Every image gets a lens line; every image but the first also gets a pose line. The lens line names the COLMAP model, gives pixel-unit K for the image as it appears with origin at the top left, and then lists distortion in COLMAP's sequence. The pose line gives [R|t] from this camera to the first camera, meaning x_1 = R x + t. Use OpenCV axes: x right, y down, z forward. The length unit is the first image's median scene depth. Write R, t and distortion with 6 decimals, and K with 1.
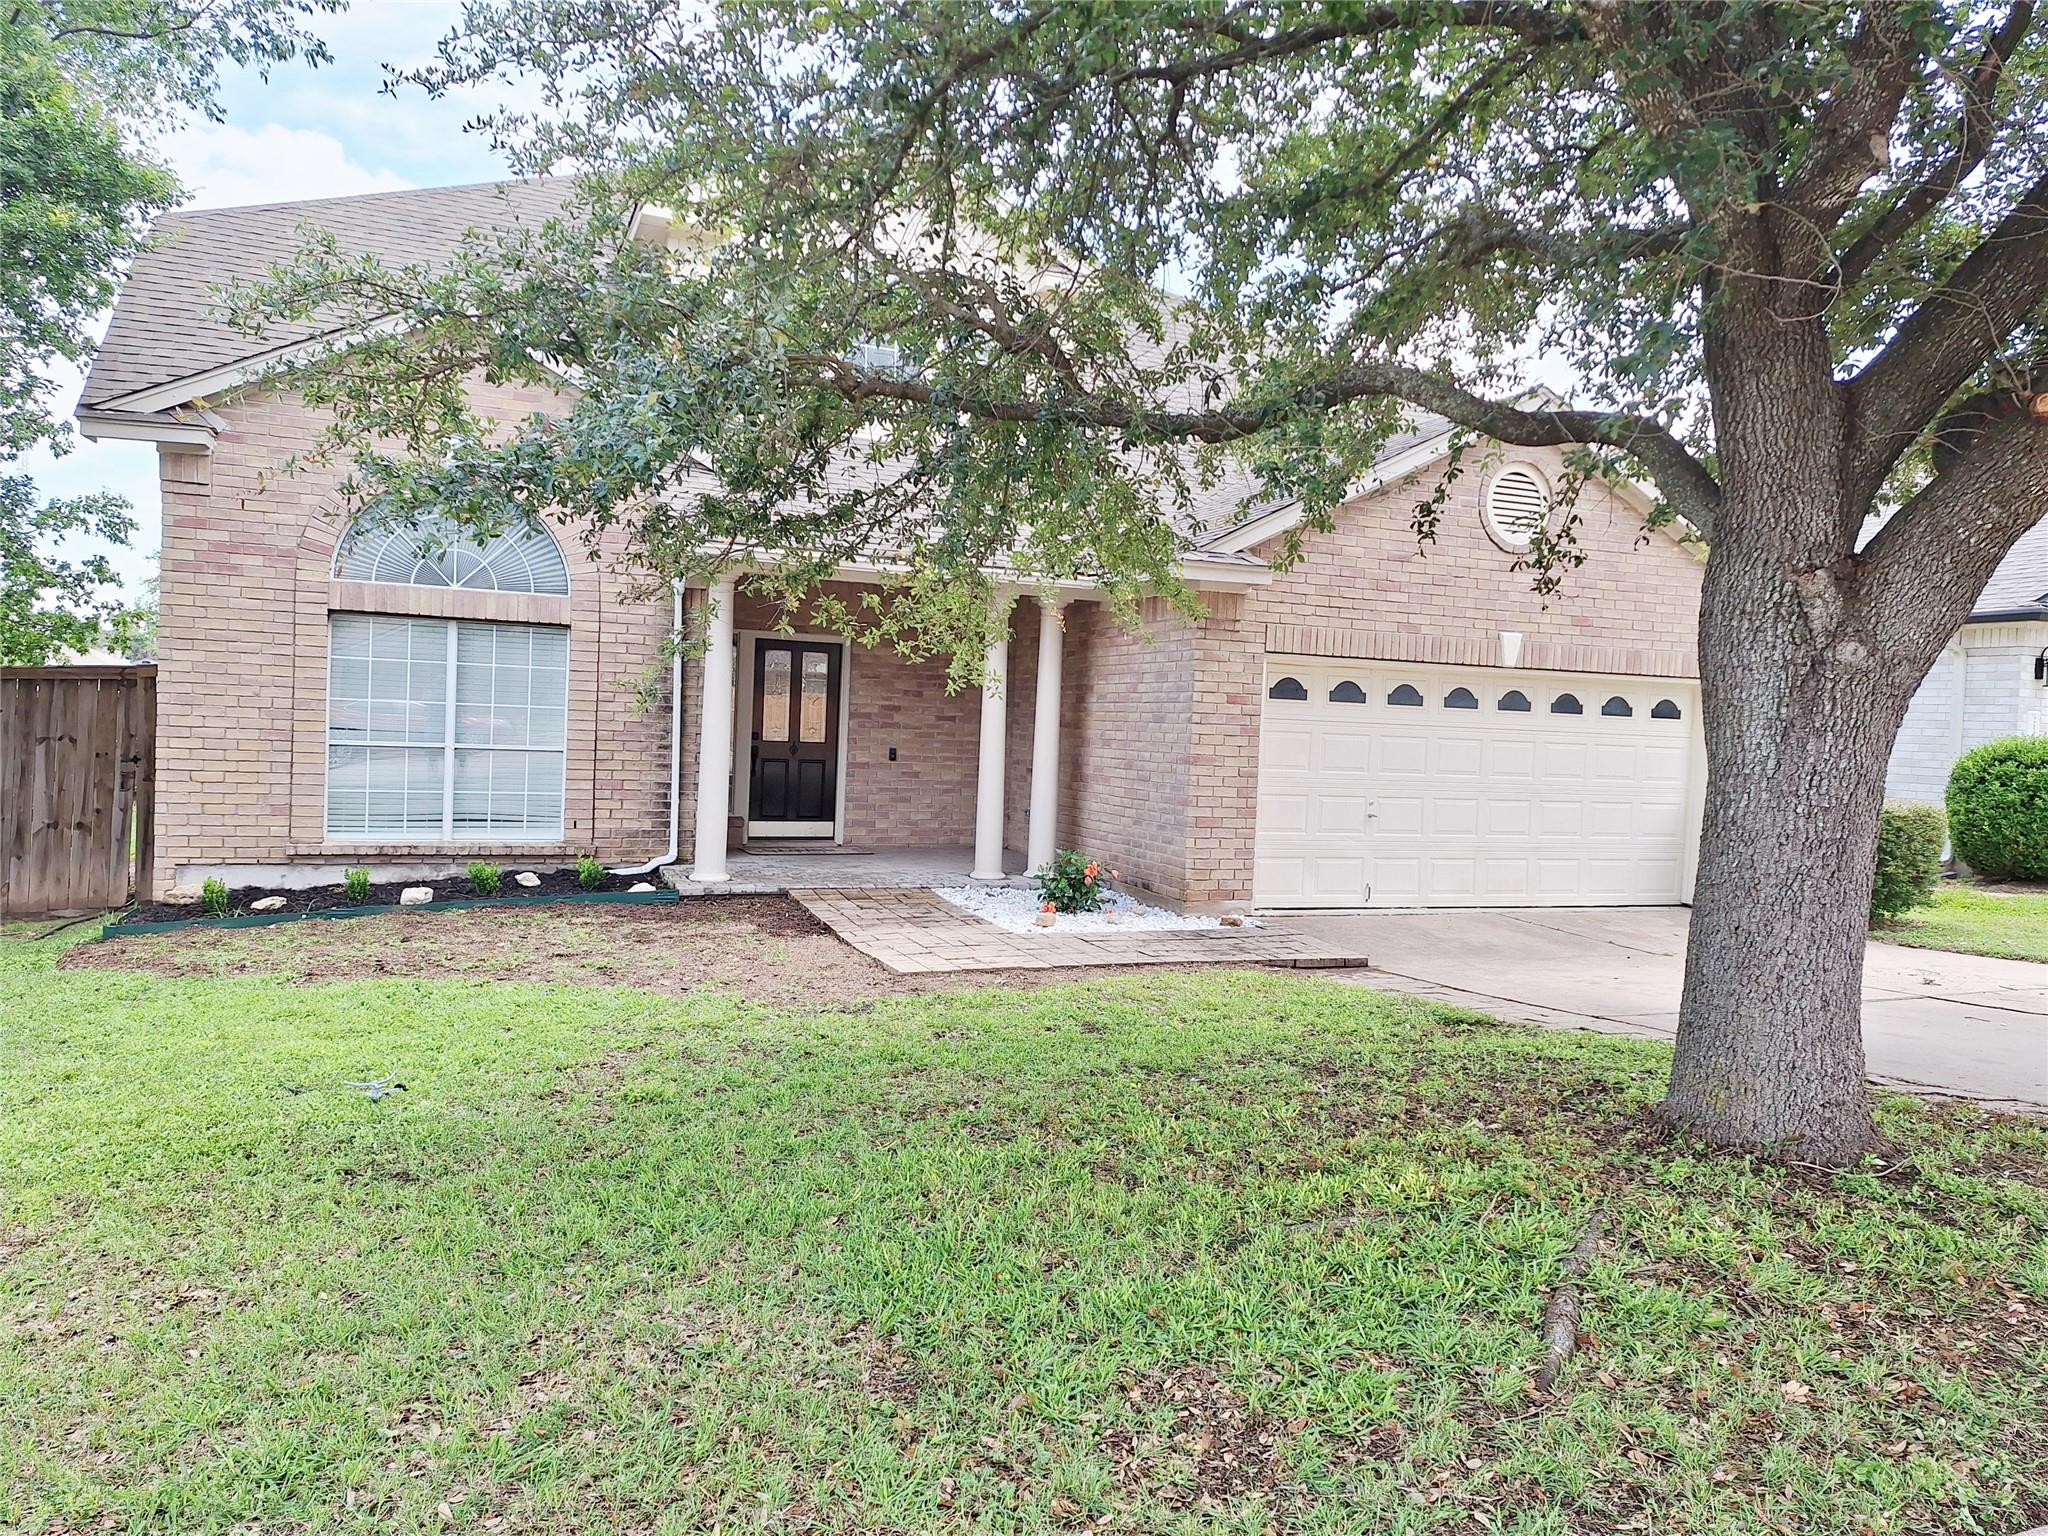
lens RADIAL K [[1368.5, 0, 1024.0], [0, 1368.5, 768.0], [0, 0, 1]] dist [0.032478, -0.002967]
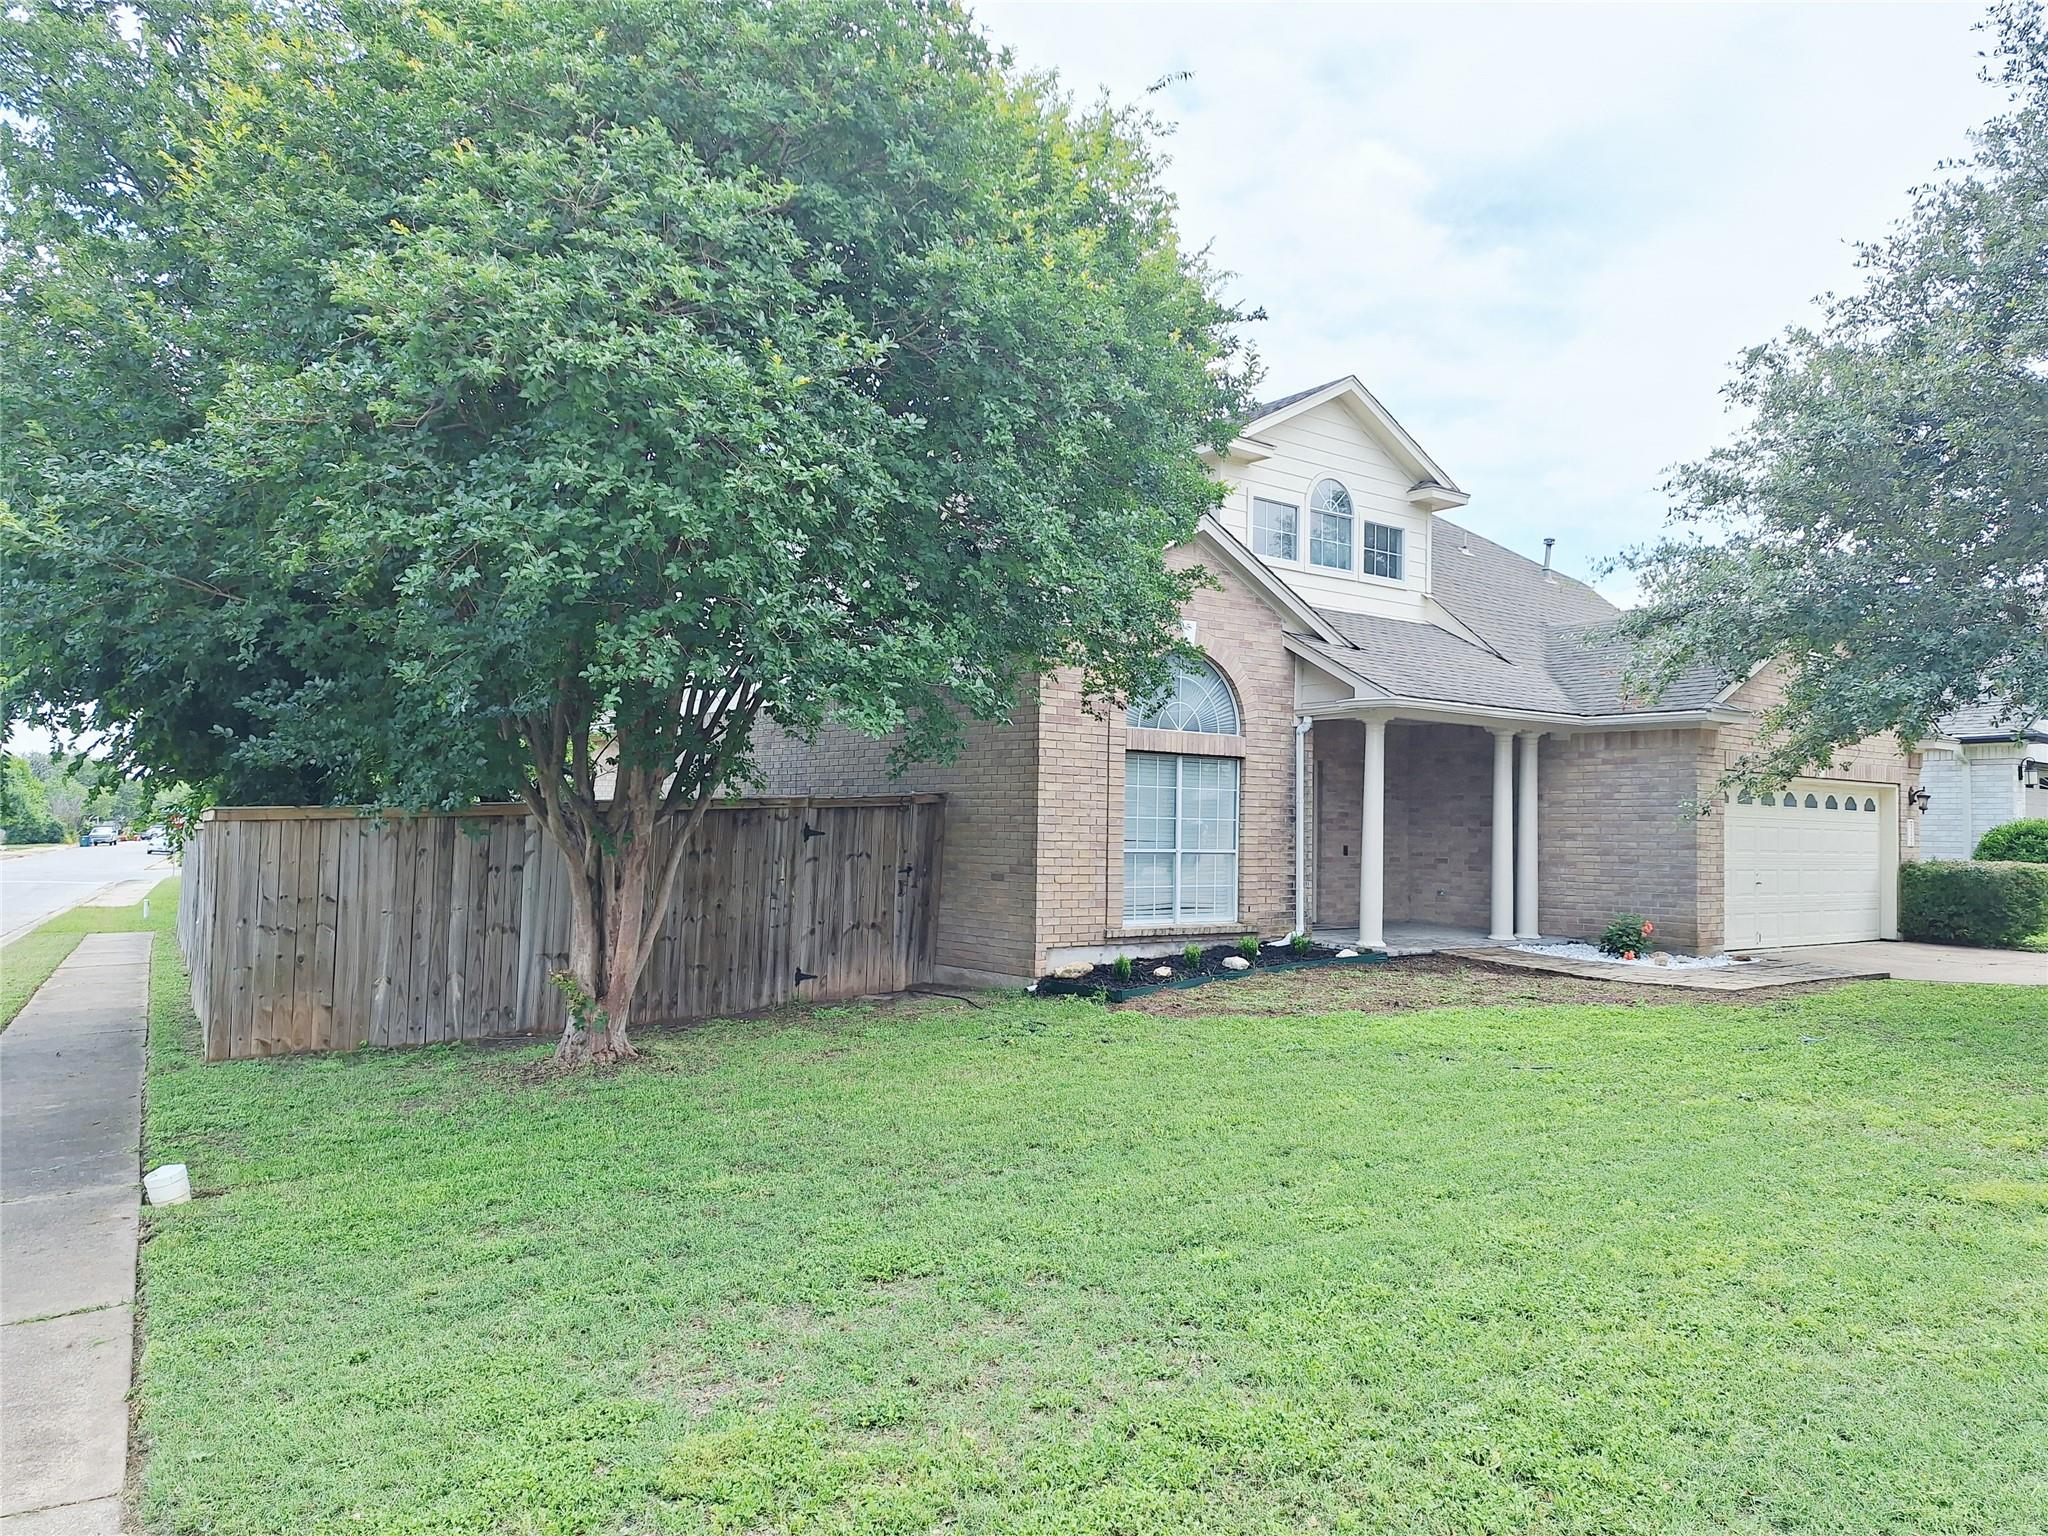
lens RADIAL K [[1325.3, 0, 1024.0], [0, 1325.3, 768.0], [0, 0, 1]] dist [0.051655, -0.000432]
pose [[0.965909, -0.013517, 0.258528, -0.901197], [0.033071, 0.996897, -0.071439, -0.009694], [-0.256760, 0.077553, 0.963359, -0.184976]]
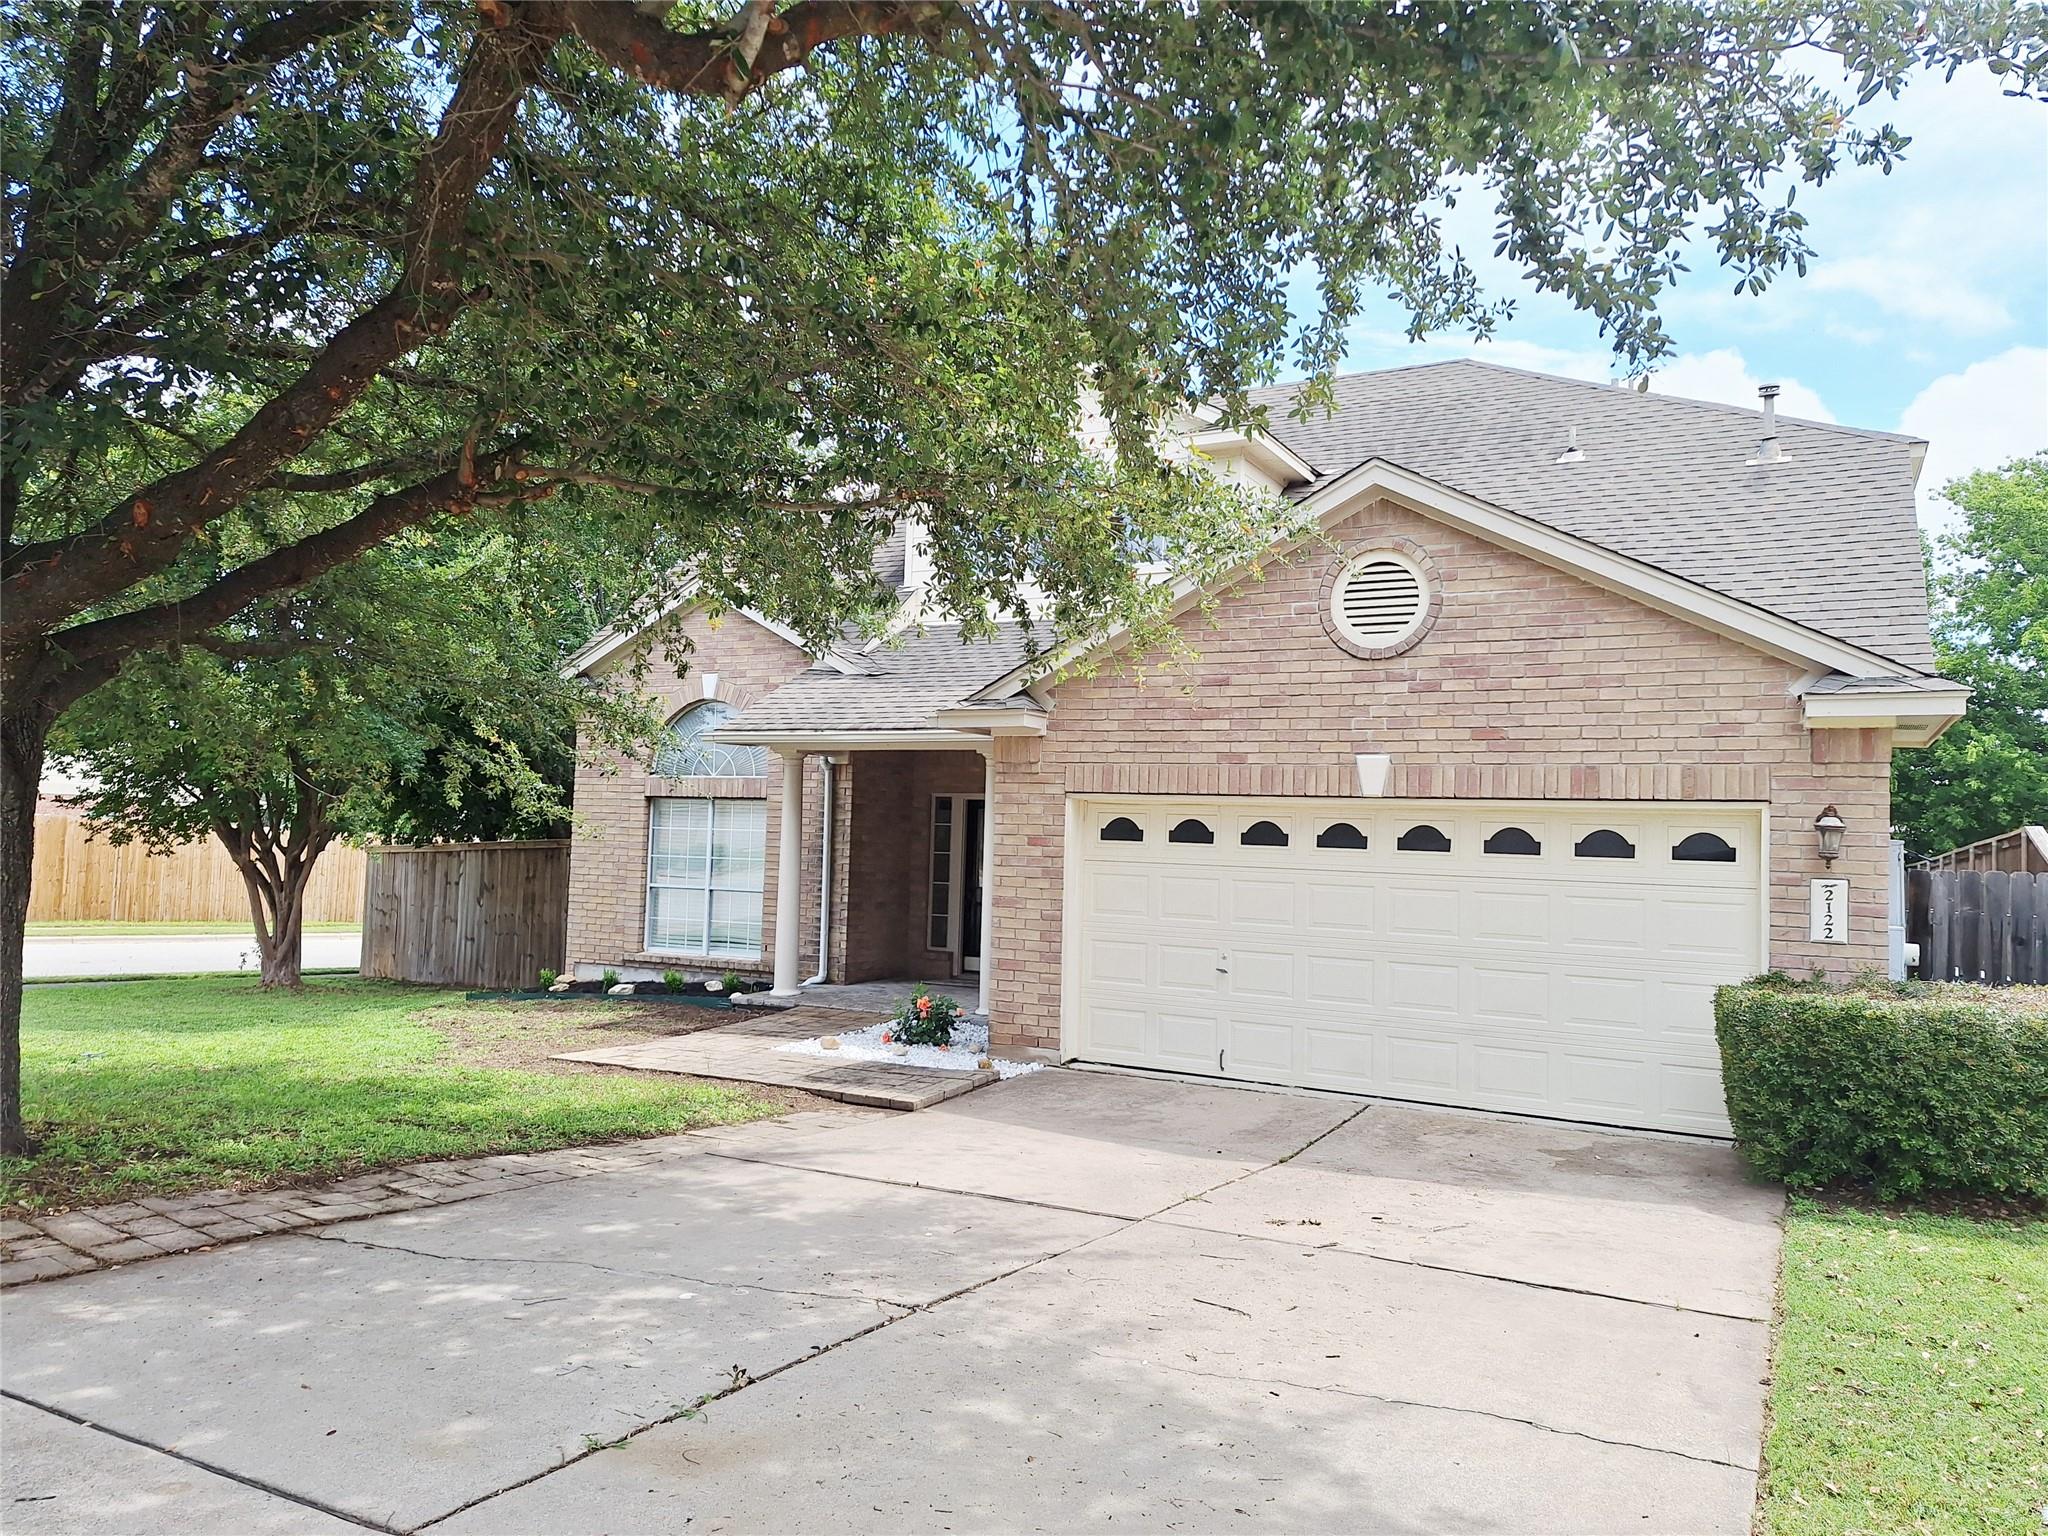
lens RADIAL K [[1325.3, 0, 1024.0], [0, 1325.3, 768.0], [0, 0, 1]] dist [0.051655, -0.000432]
pose [[0.673497, -0.063051, -0.736496, 0.812736], [-0.032207, 0.992906, -0.114454, 0.007145], [0.738488, 0.100805, 0.666689, 0.324082]]
